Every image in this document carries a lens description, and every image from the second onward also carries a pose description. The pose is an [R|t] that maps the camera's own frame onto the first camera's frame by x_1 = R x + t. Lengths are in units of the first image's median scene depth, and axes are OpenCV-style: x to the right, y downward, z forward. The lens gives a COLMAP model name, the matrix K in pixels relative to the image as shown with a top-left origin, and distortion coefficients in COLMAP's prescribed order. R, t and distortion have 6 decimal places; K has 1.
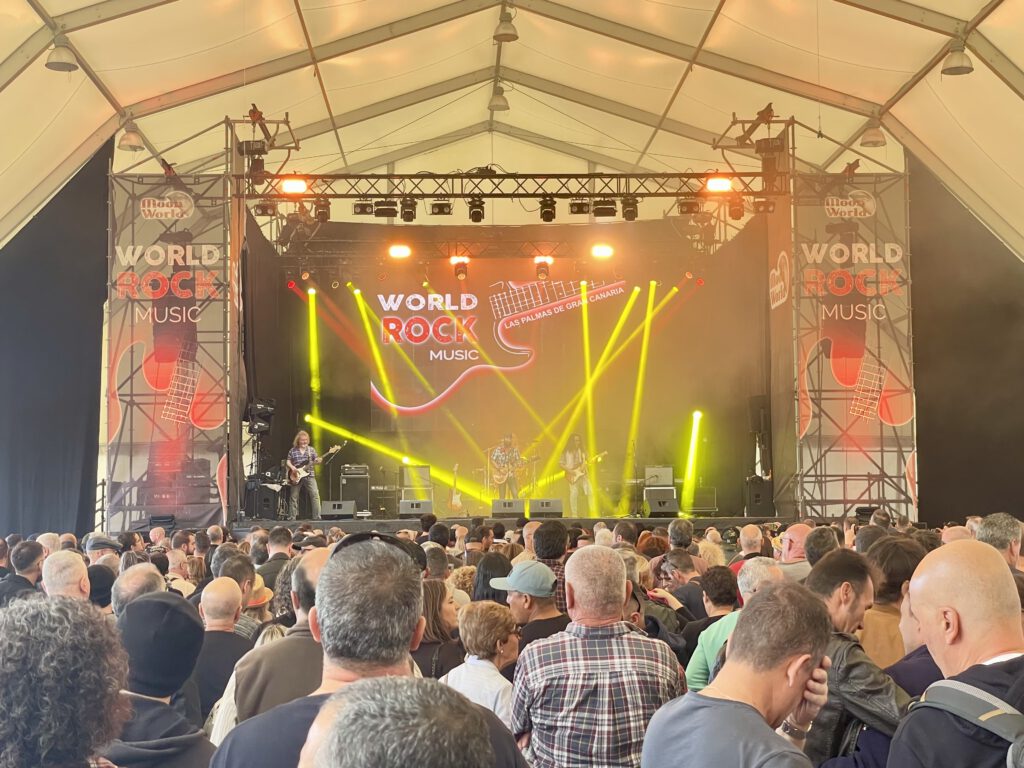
lens RADIAL K [[1541.9, 0, 512.0], [0, 1541.9, 384.0], [0, 0, 1]] dist [0.010688, 0.022945]
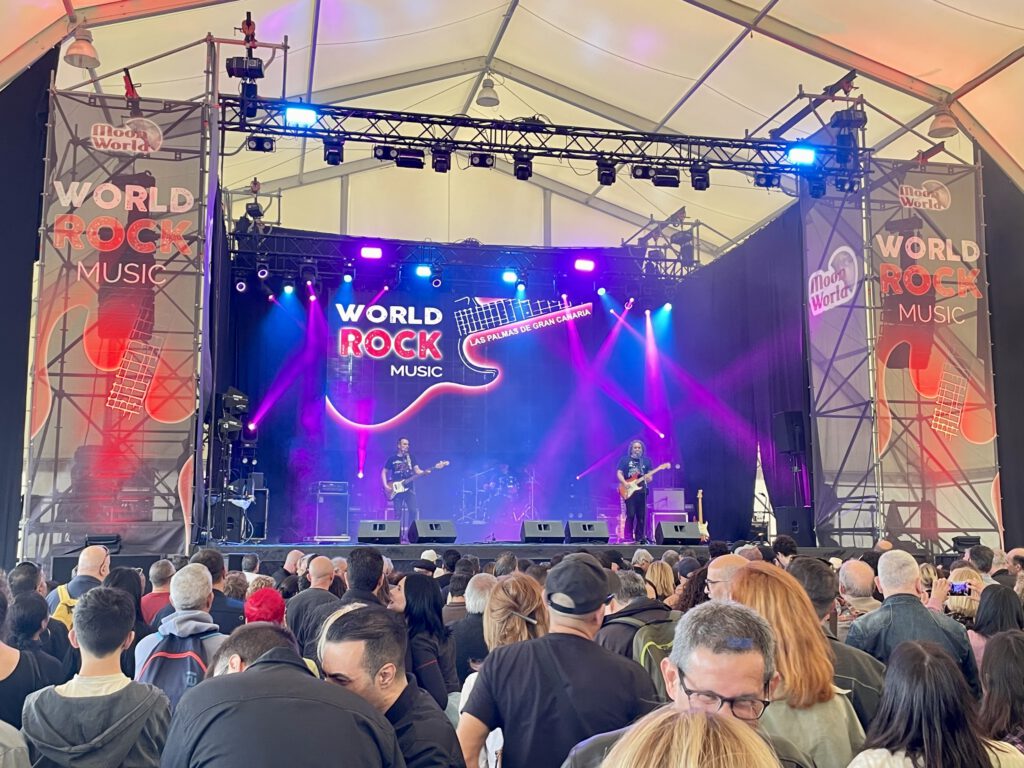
lens RADIAL K [[1096.2, 0, 512.0], [0, 1096.2, 384.0], [0, 0, 1]] dist [0.084942, -0.242898]
pose [[0.983725, 0.036409, 0.175955, -0.124520], [-0.024775, 0.997386, -0.067874, 0.042067], [-0.177967, 0.062410, 0.982055, 0.422429]]
